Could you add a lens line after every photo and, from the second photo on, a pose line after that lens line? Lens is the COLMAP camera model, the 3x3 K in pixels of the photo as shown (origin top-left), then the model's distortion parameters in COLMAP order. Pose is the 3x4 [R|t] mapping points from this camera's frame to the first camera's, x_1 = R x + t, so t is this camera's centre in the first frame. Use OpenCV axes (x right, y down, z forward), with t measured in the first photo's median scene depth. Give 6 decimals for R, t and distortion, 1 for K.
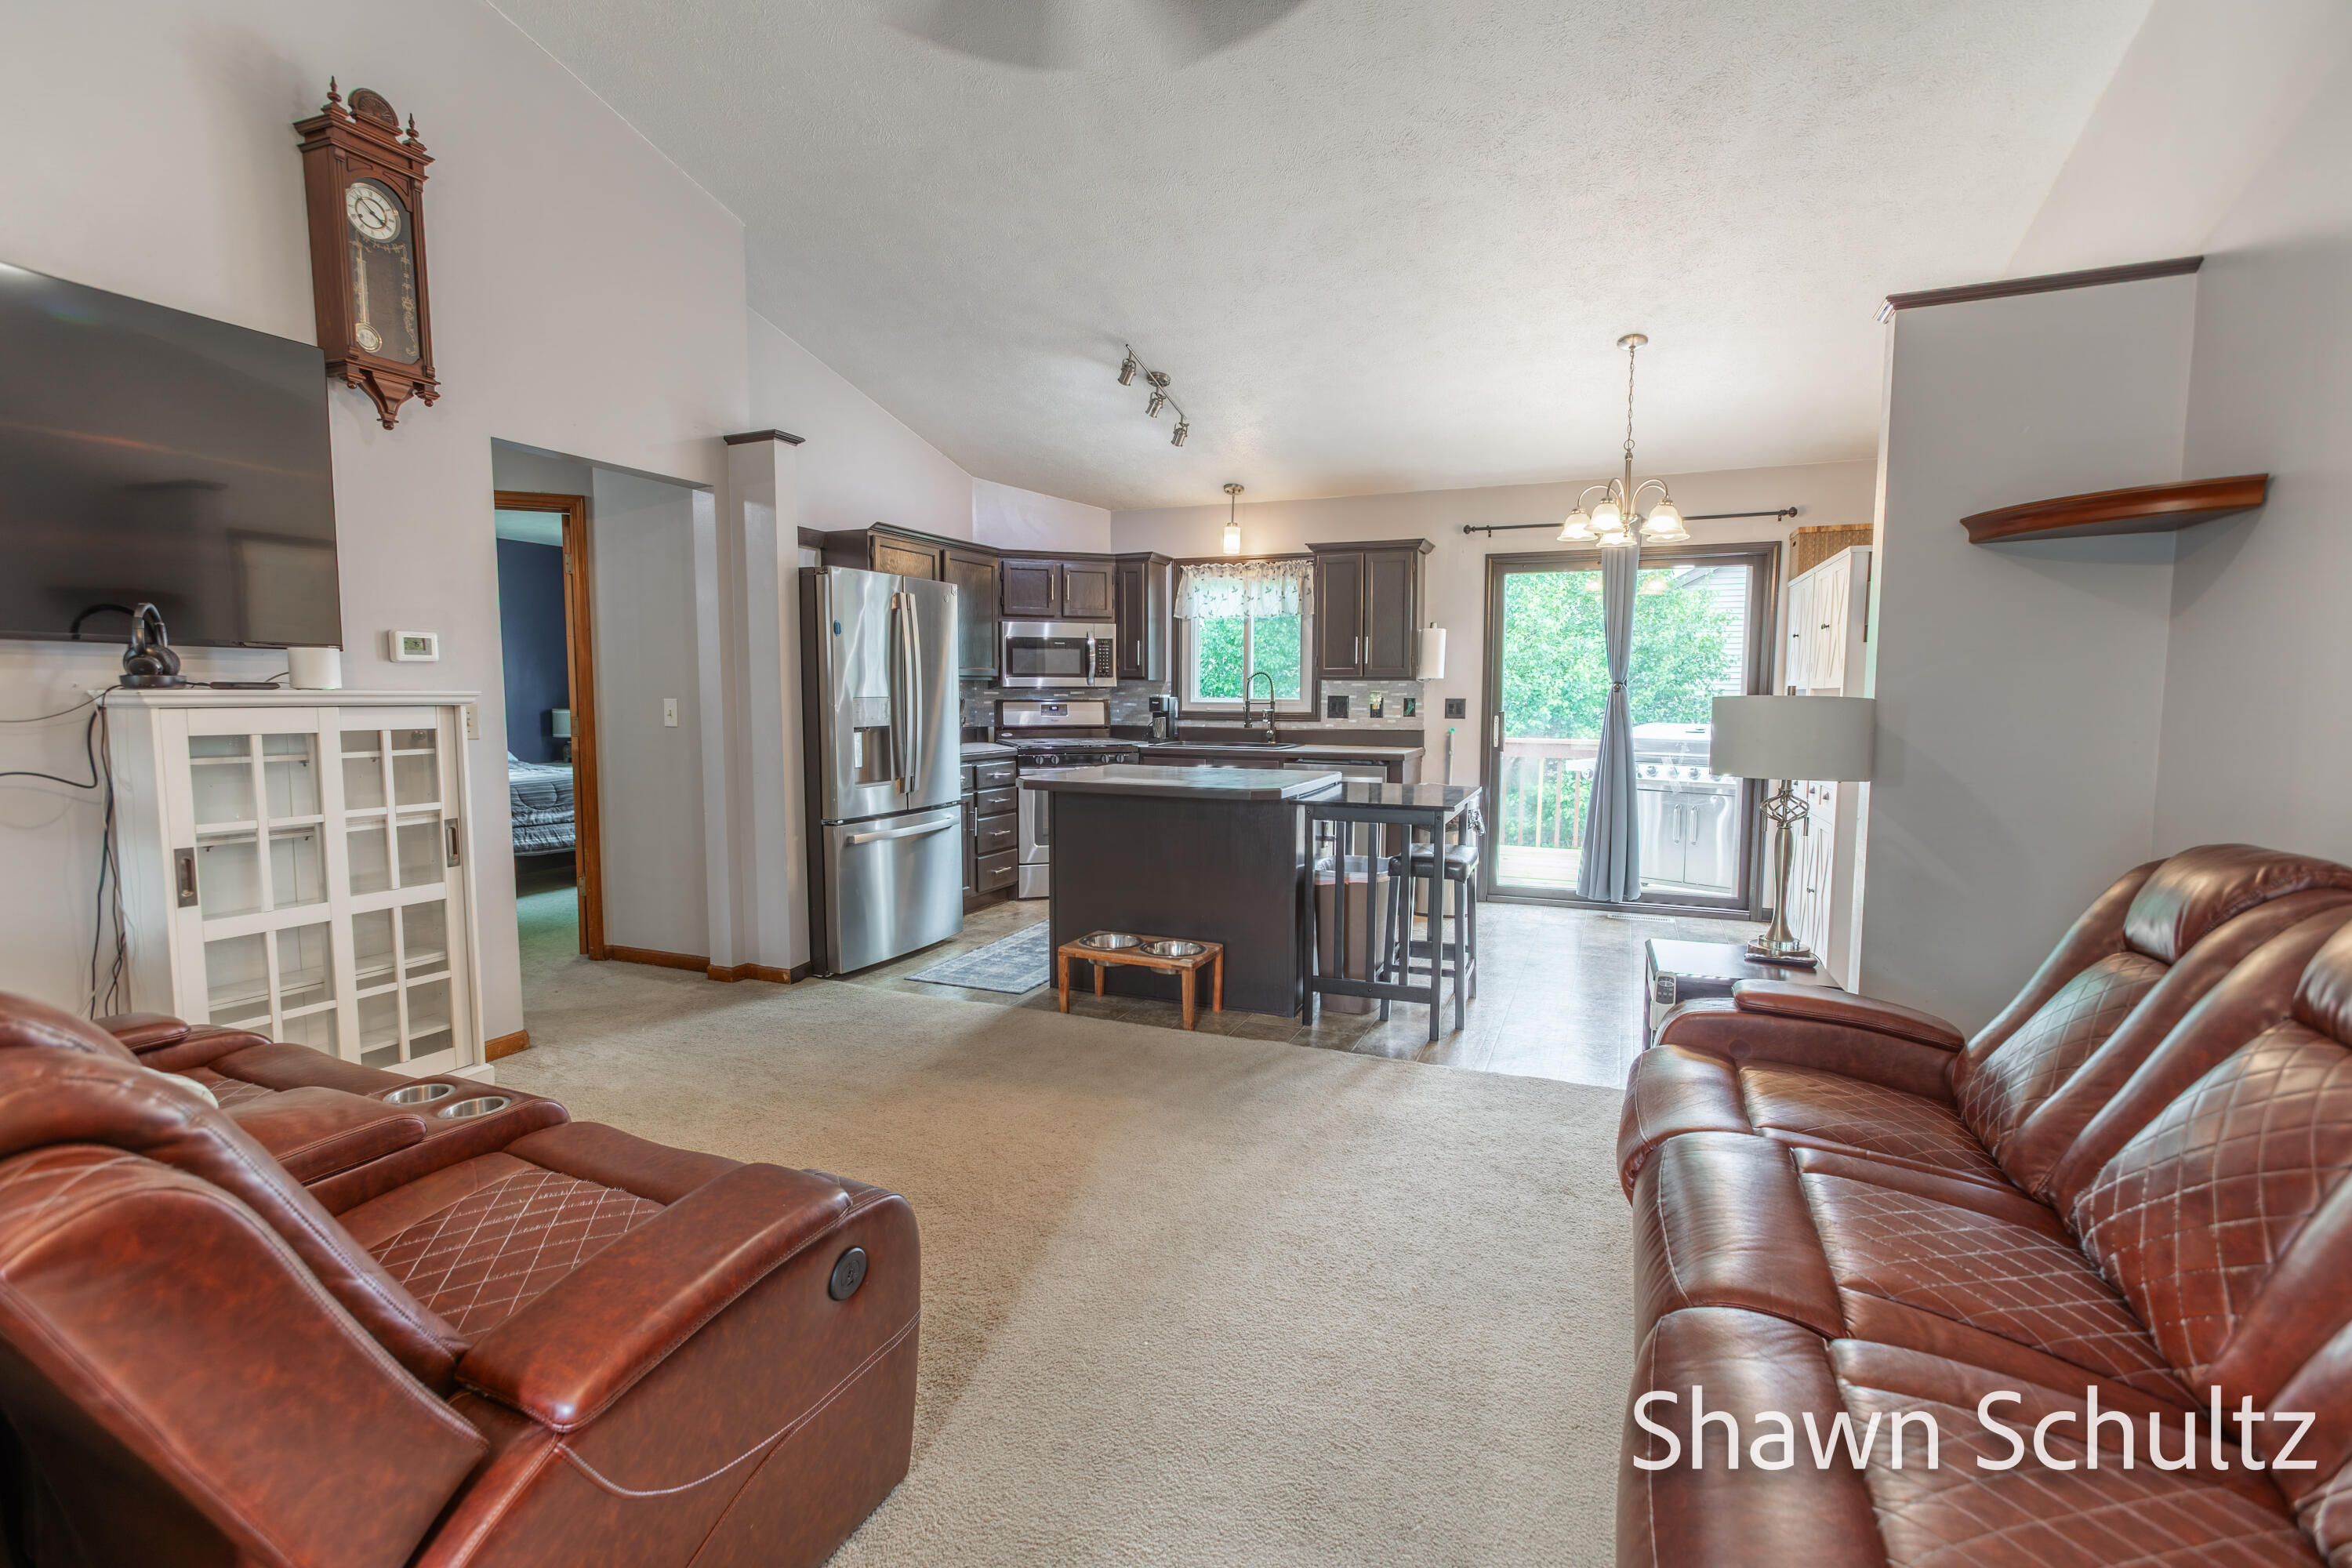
lens RADIAL K [[1051.2, 0, 1185.9], [0, 1051.2, 788.8], [0, 0, 1]] dist [-0.003351, 0.005955]
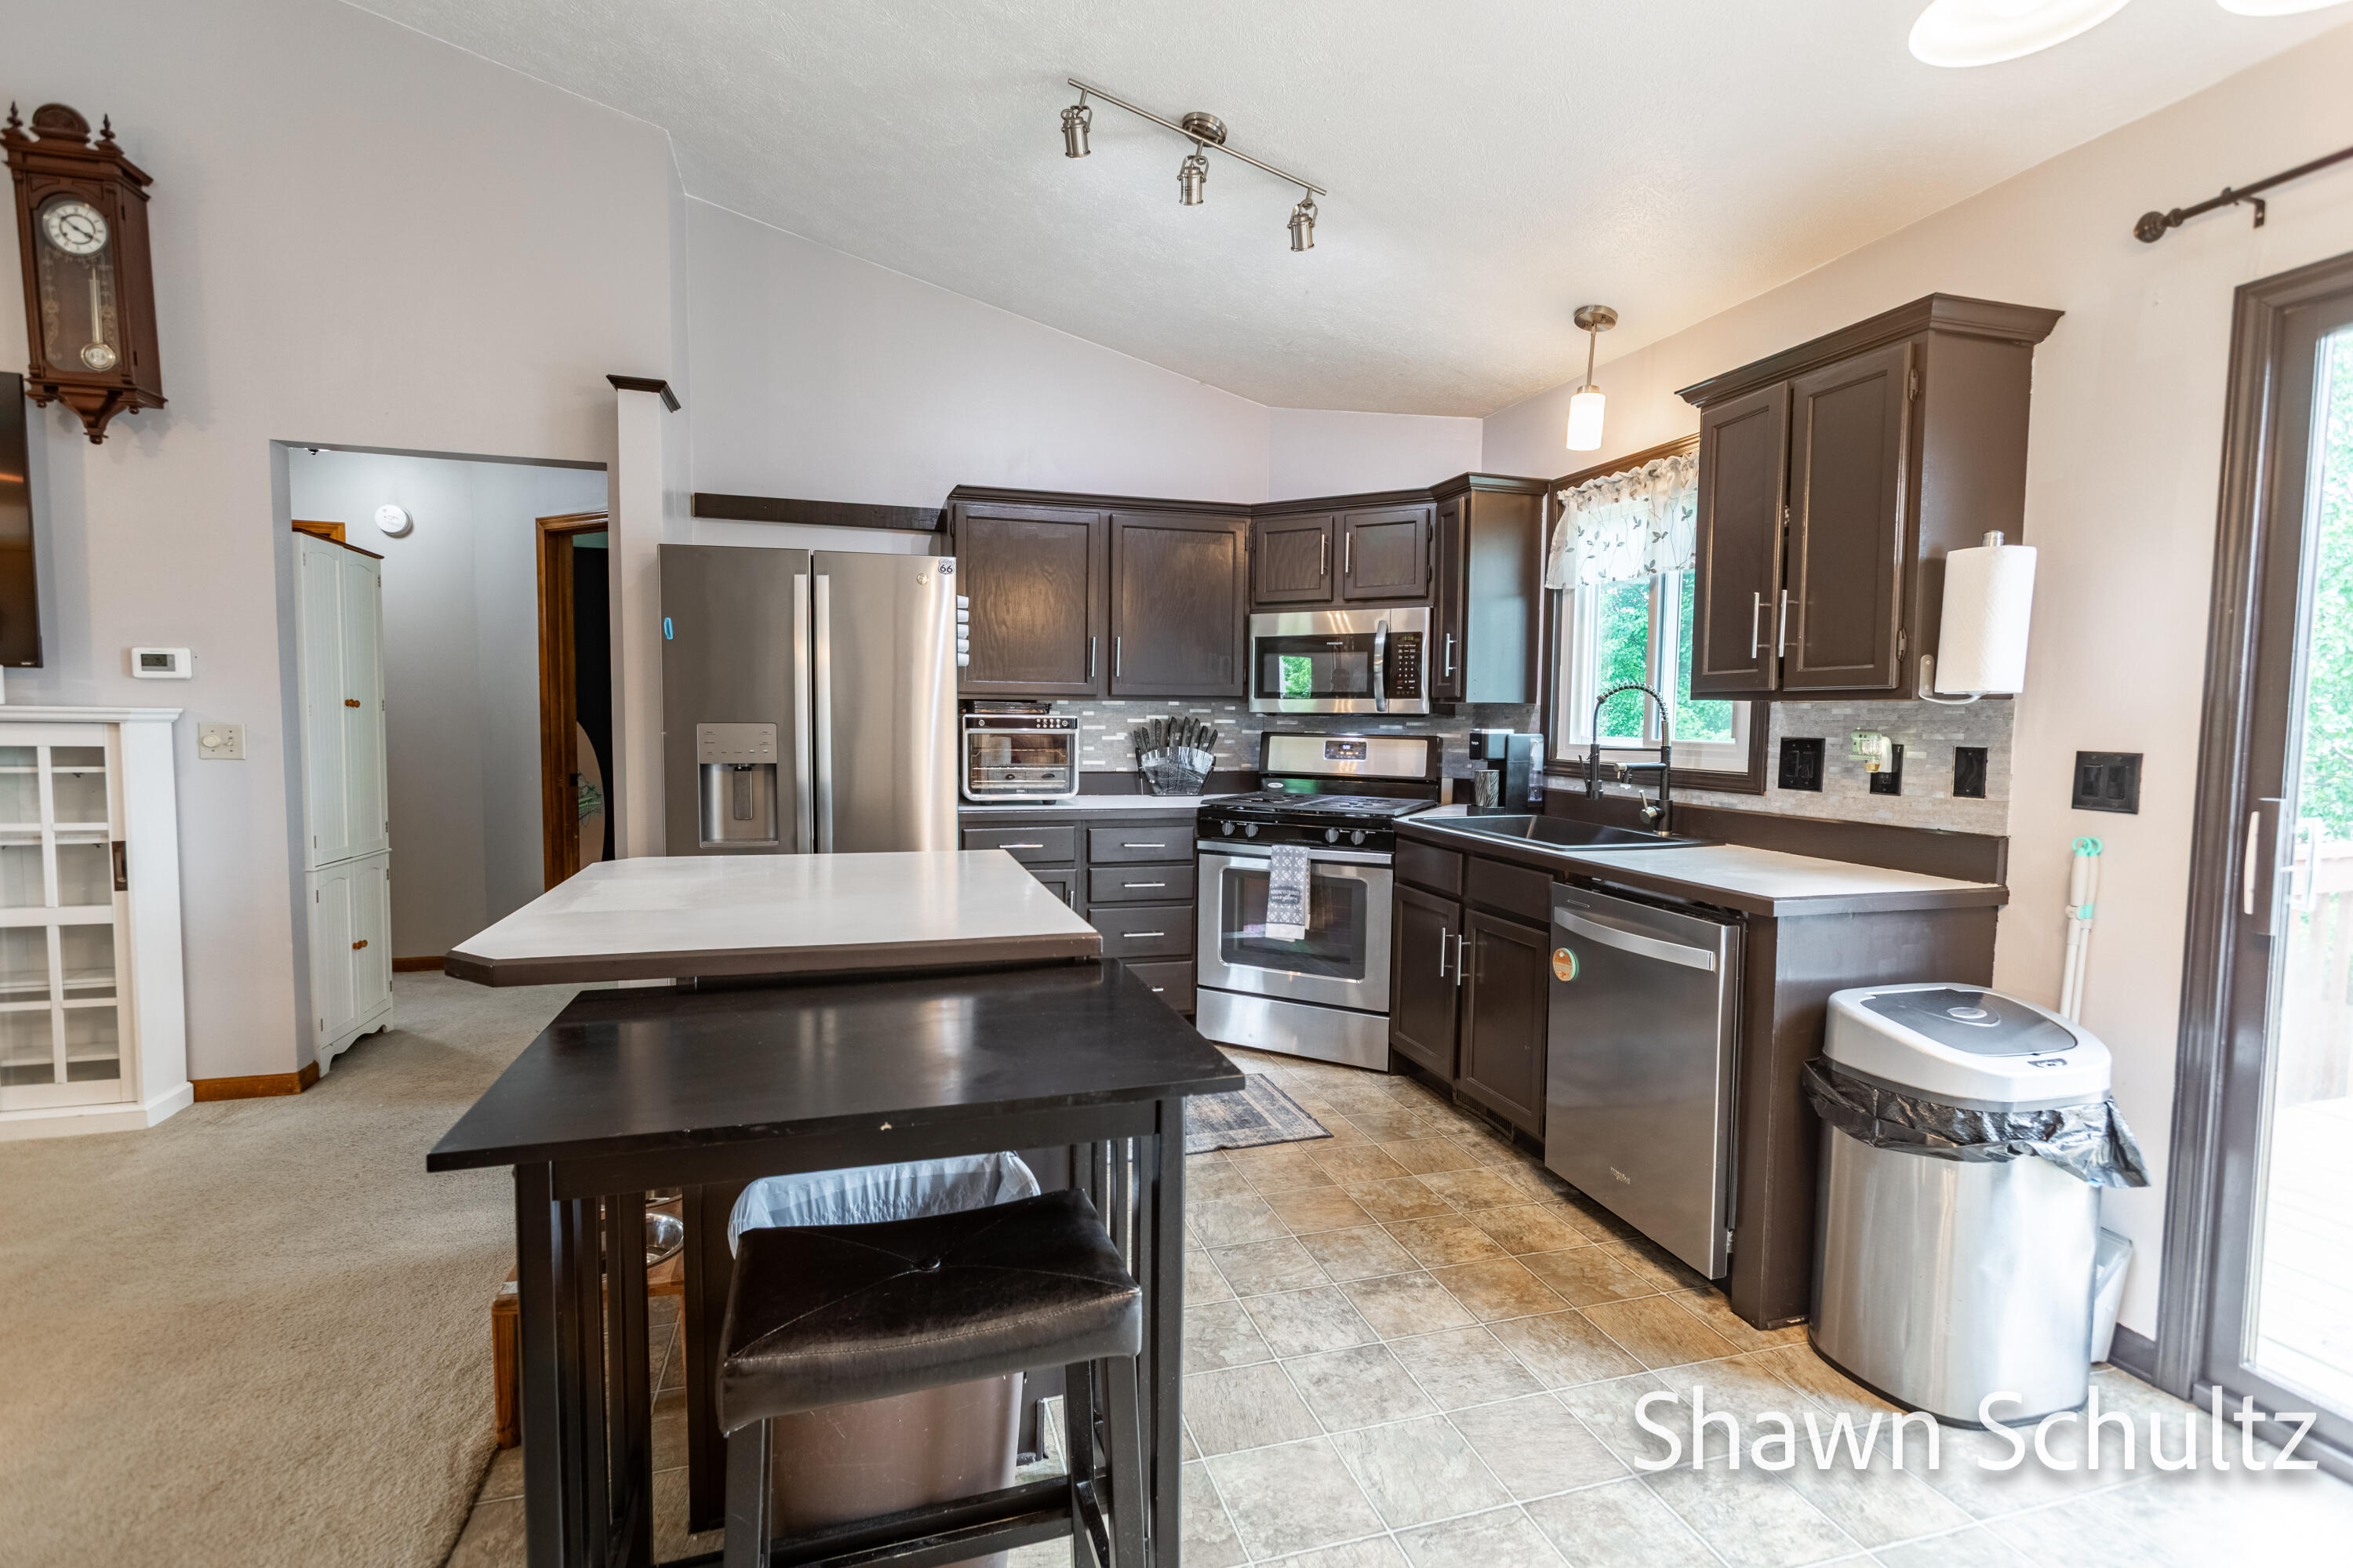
lens RADIAL K [[1051.7, 0, 1172.5], [0, 1051.7, 779.8], [0, 0, 1]] dist [-0.003351, 0.005955]
pose [[0.638507, 0.054288, -0.767699, 0.322533], [-0.081875, 0.996640, 0.002380, -0.053586], [0.765249, 0.061336, 0.640806, 0.556175]]
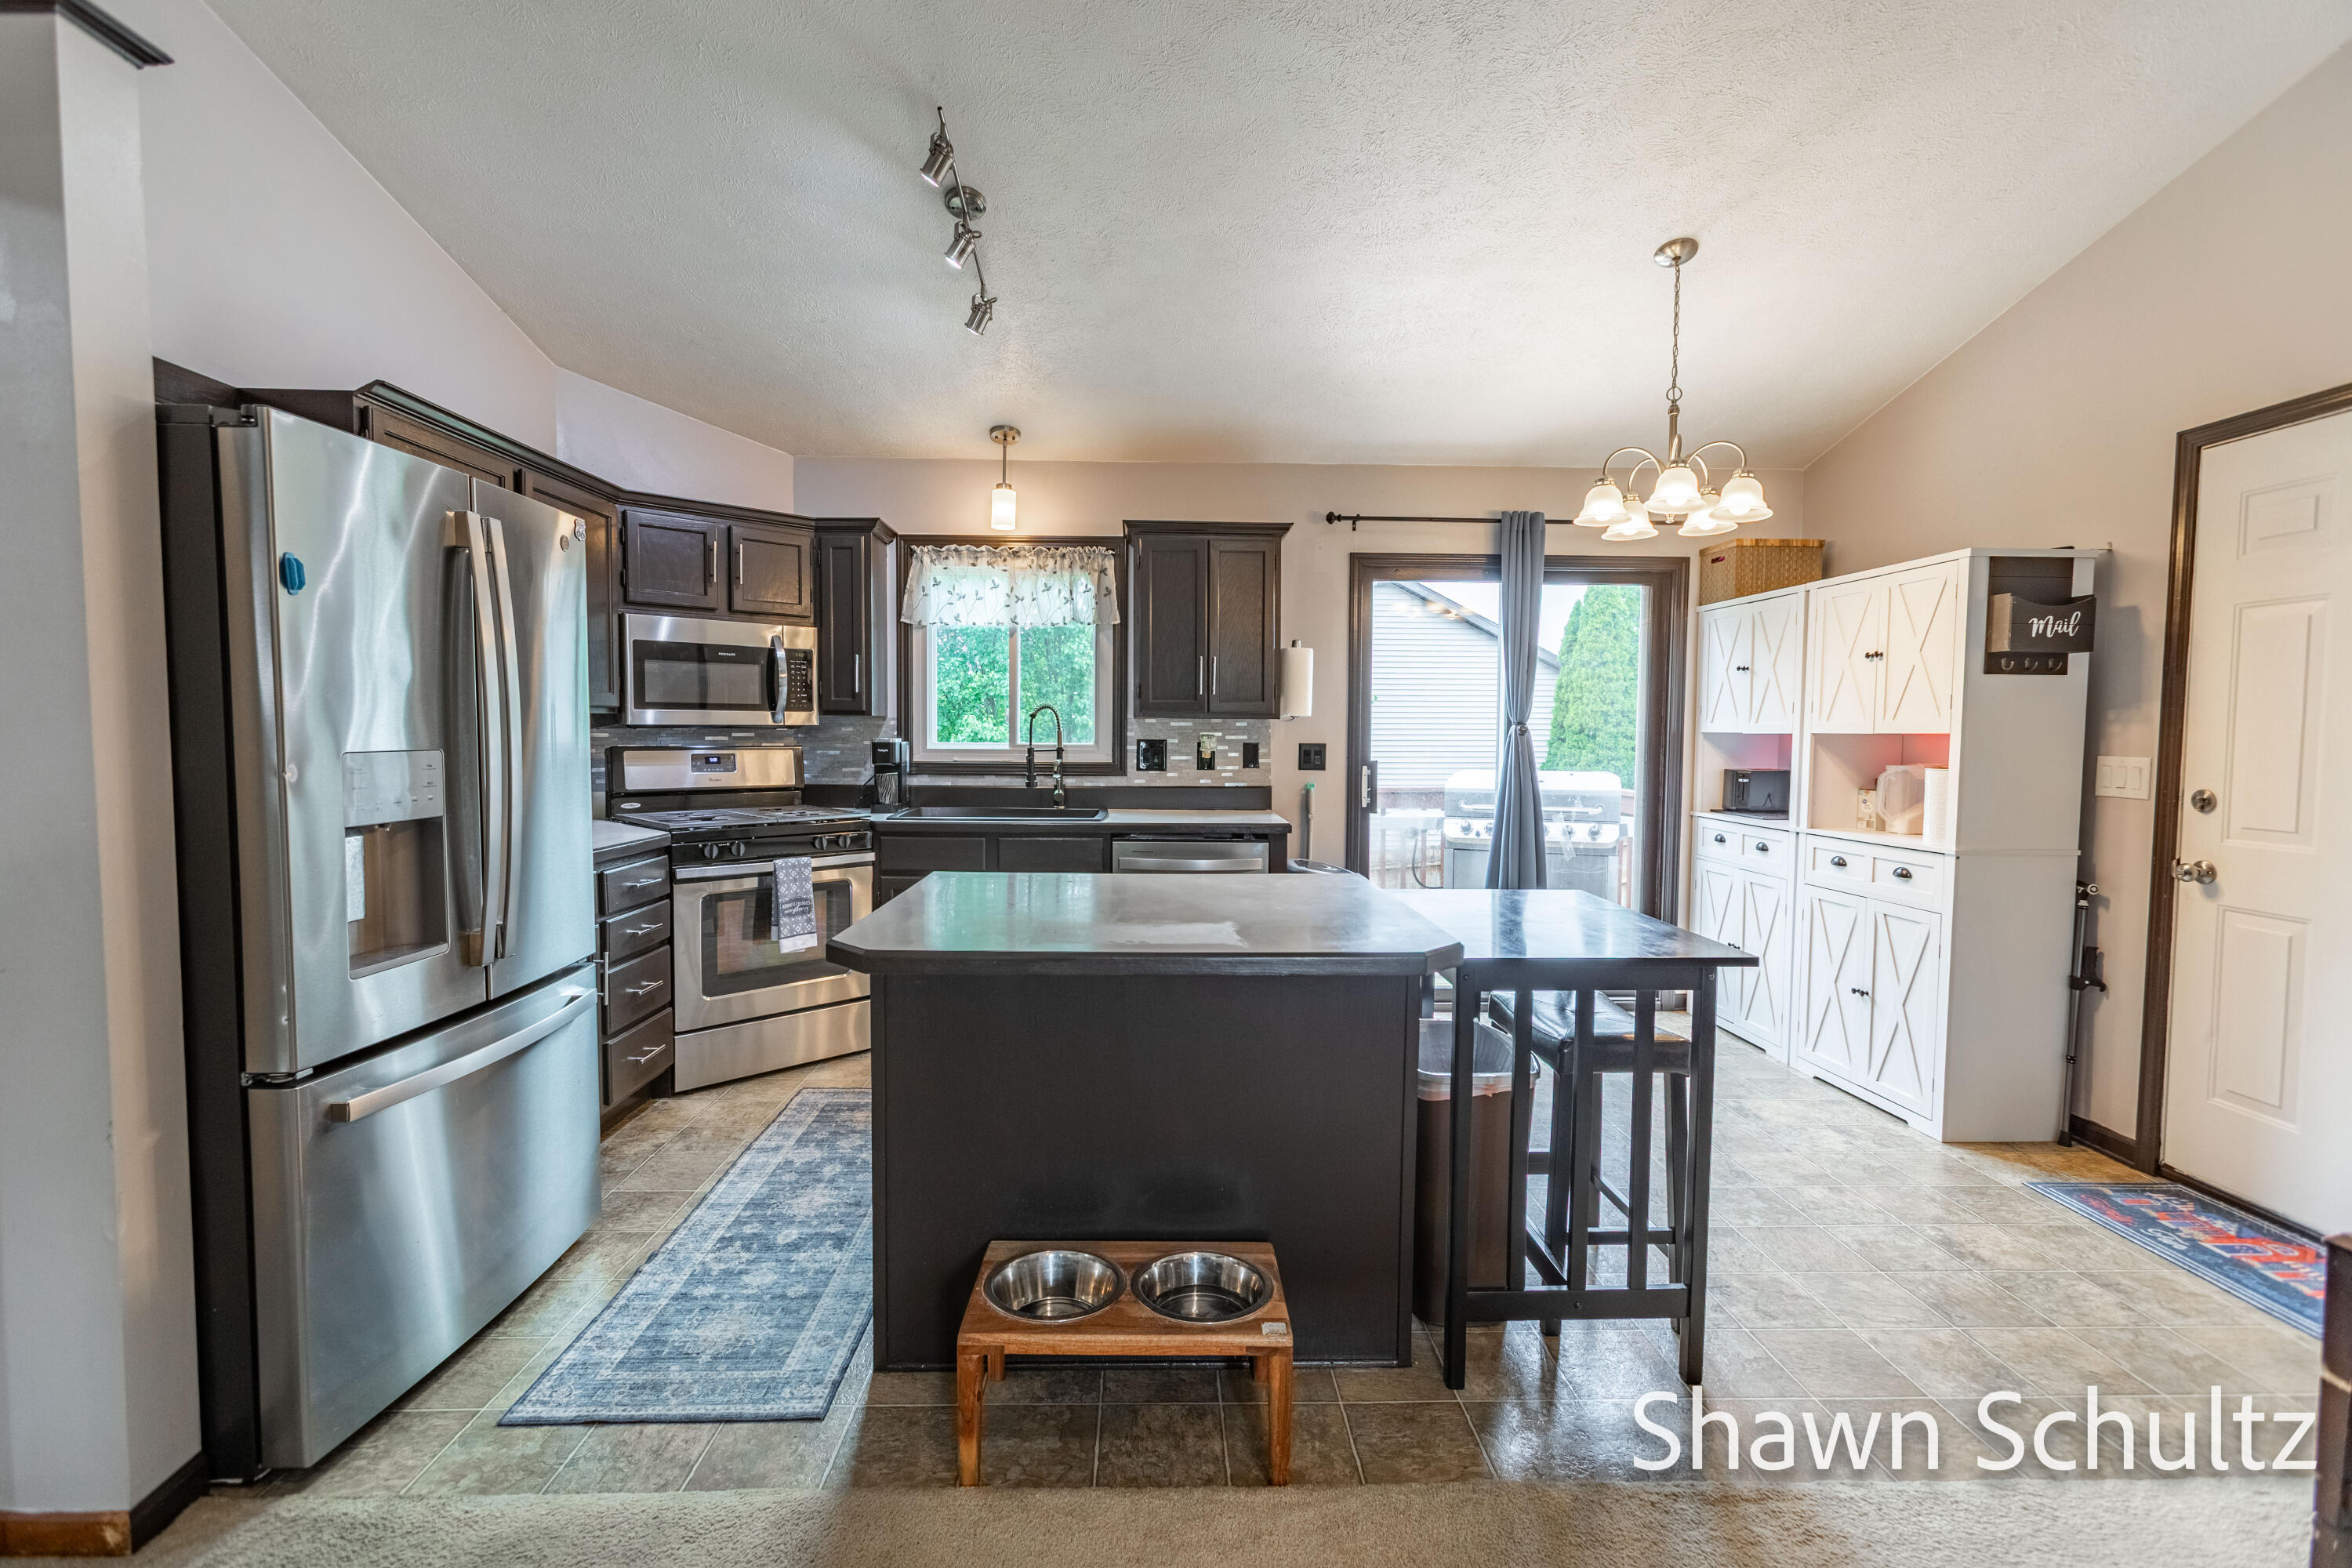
lens RADIAL K [[1051.2, 0, 1186.1], [0, 1051.2, 791.5], [0, 0, 1]] dist [-0.003351, 0.005955]
pose [[0.916767, -0.020936, 0.398874, -0.125296], [0.033500, 0.999137, -0.024553, -0.035990], [-0.398016, 0.035872, 0.916677, 0.349357]]
